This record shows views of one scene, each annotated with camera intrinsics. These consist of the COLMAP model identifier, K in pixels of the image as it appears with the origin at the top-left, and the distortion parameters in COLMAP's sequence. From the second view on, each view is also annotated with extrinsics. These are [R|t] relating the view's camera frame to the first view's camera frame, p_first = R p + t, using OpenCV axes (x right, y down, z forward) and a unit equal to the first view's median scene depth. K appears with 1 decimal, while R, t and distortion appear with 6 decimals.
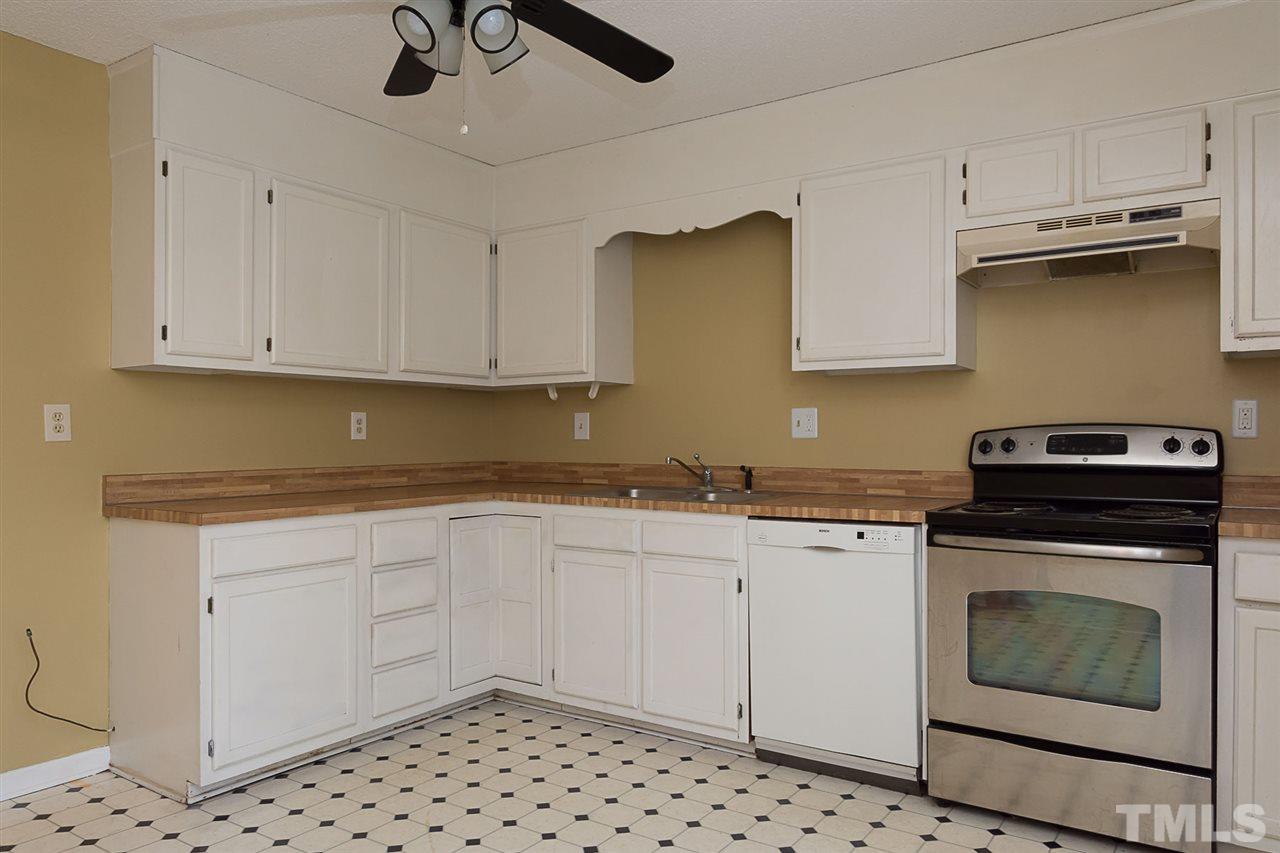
lens RADIAL K [[884.1, 0, 640.0], [0, 884.1, 426.5], [0, 0, 1]] dist [-0.006188, -0.001248]
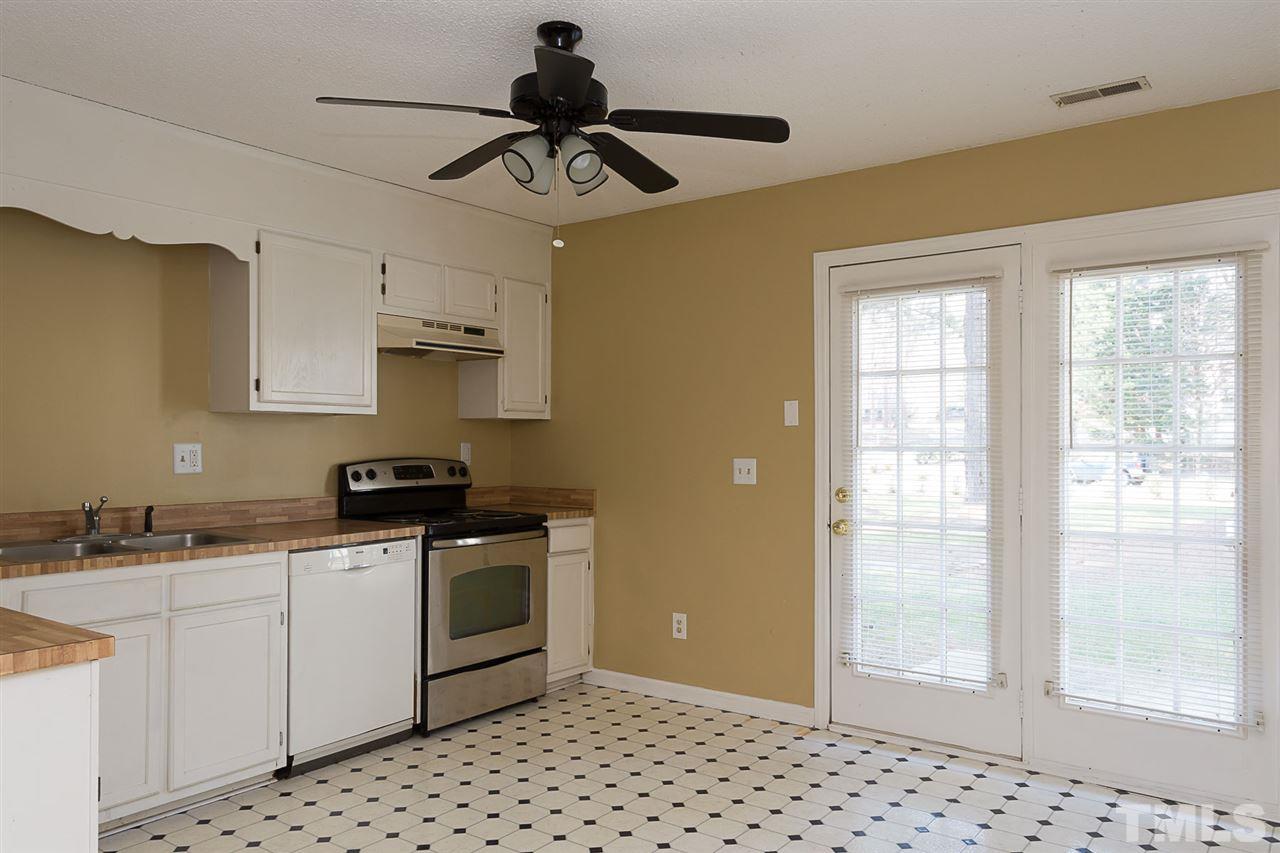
lens RADIAL K [[920.1, 0, 641.9], [0, 920.1, 438.8], [0, 0, 1]] dist [0.003809, 0.004039]
pose [[0.042388, 0.003216, 0.999096, -0.990209], [-0.014703, 0.999889, -0.002595, -0.036861], [-0.998993, -0.014580, 0.042430, 0.548886]]
